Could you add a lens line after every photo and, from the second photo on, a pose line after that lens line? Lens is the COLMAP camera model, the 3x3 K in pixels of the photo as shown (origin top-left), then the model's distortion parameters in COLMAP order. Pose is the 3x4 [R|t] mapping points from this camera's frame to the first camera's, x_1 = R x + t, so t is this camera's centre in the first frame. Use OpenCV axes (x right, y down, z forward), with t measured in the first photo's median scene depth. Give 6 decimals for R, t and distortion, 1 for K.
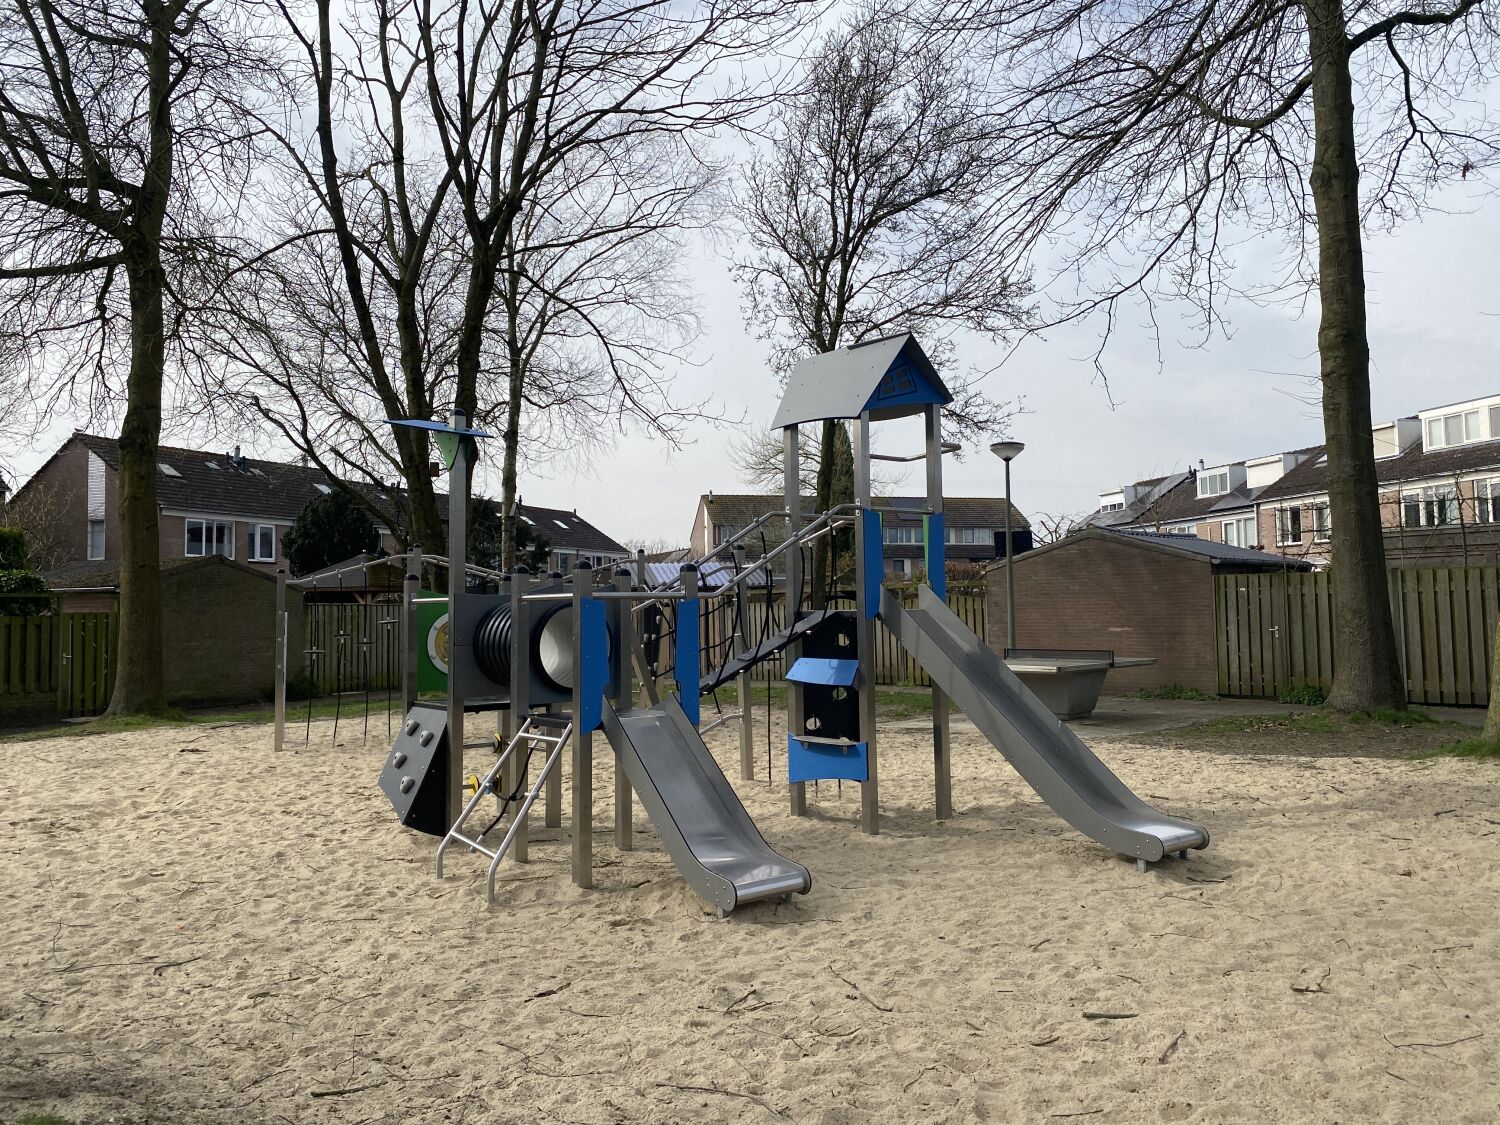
lens RADIAL K [[1155.6, 0, 759.0], [0, 1155.6, 557.4], [0, 0, 1]] dist [0.022611, -0.035938]
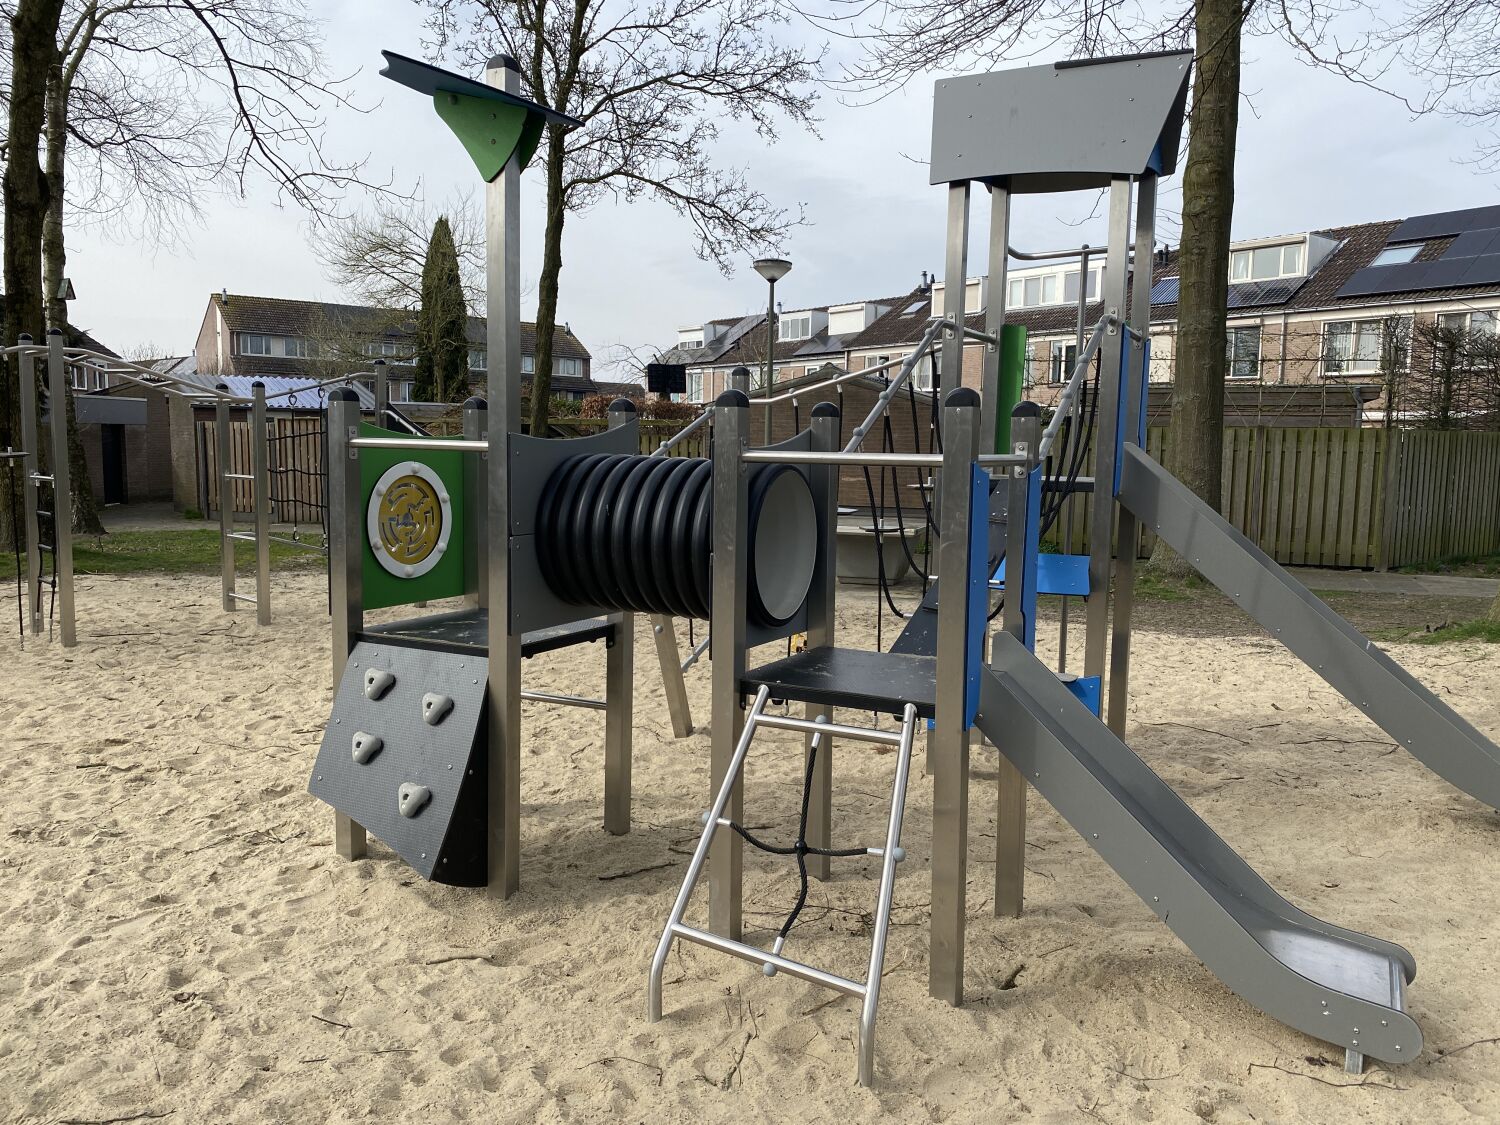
lens RADIAL K [[1155.6, 0, 745.1], [0, 1155.6, 576.3], [0, 0, 1]] dist [0.022611, -0.035938]
pose [[0.913394, -0.009693, 0.406962, -0.114919], [-0.056072, 0.987191, 0.149363, 0.003868], [-0.403197, -0.159247, 0.901151, 0.149928]]
